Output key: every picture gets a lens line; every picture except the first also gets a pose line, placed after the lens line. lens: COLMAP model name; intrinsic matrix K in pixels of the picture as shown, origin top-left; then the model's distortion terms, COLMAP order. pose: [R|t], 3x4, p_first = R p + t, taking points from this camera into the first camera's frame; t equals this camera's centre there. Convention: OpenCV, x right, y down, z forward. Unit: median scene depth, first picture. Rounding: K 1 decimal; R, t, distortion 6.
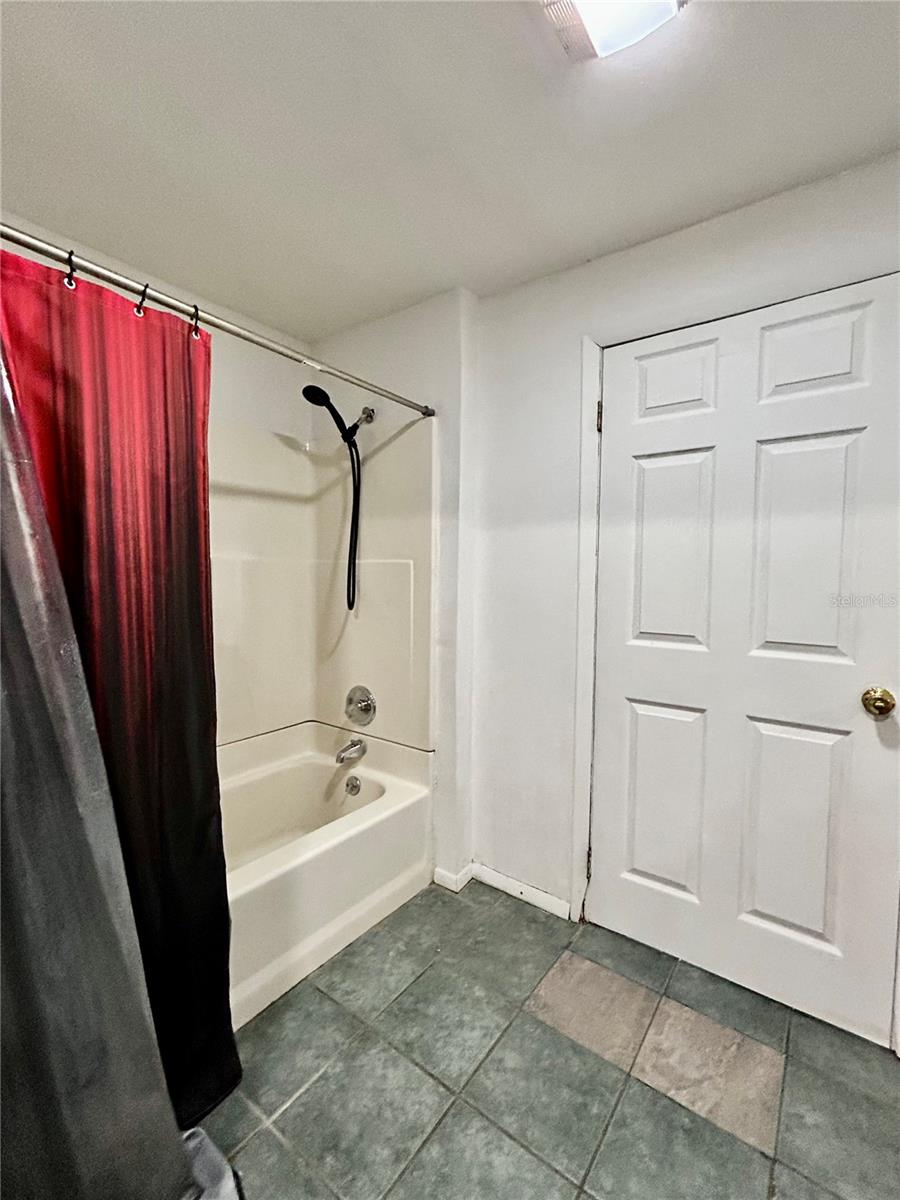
lens RADIAL K [[514.2, 0, 449.8], [0, 514.2, 601.5], [0, 0, 1]] dist [-0.000295, -0.000981]
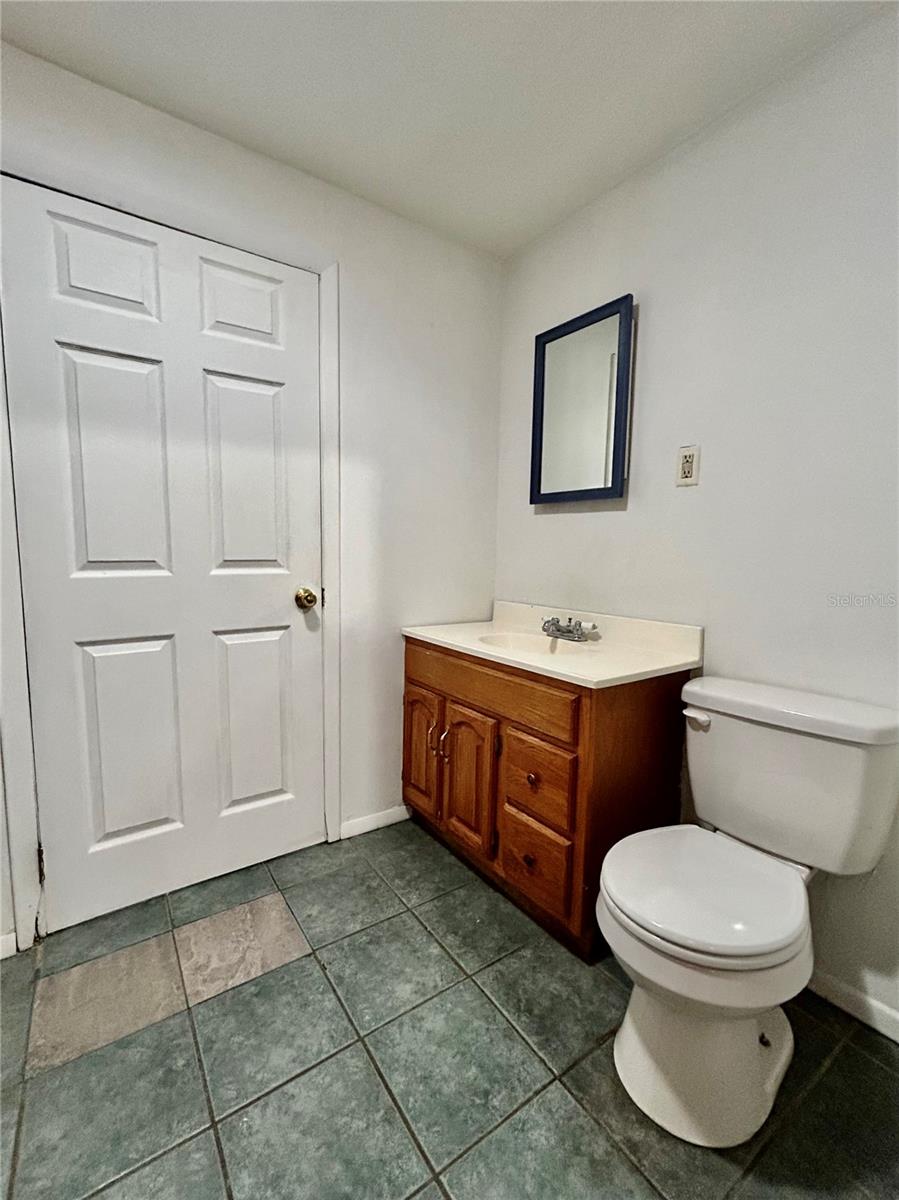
lens RADIAL K [[514.2, 0, 448.6], [0, 514.2, 602.3], [0, 0, 1]] dist [-0.000295, -0.000981]
pose [[0.308070, -0.109918, 0.944993, -0.298325], [0.044466, 0.993881, 0.101109, 0.078935], [-0.950324, 0.010871, 0.311072, 0.206888]]
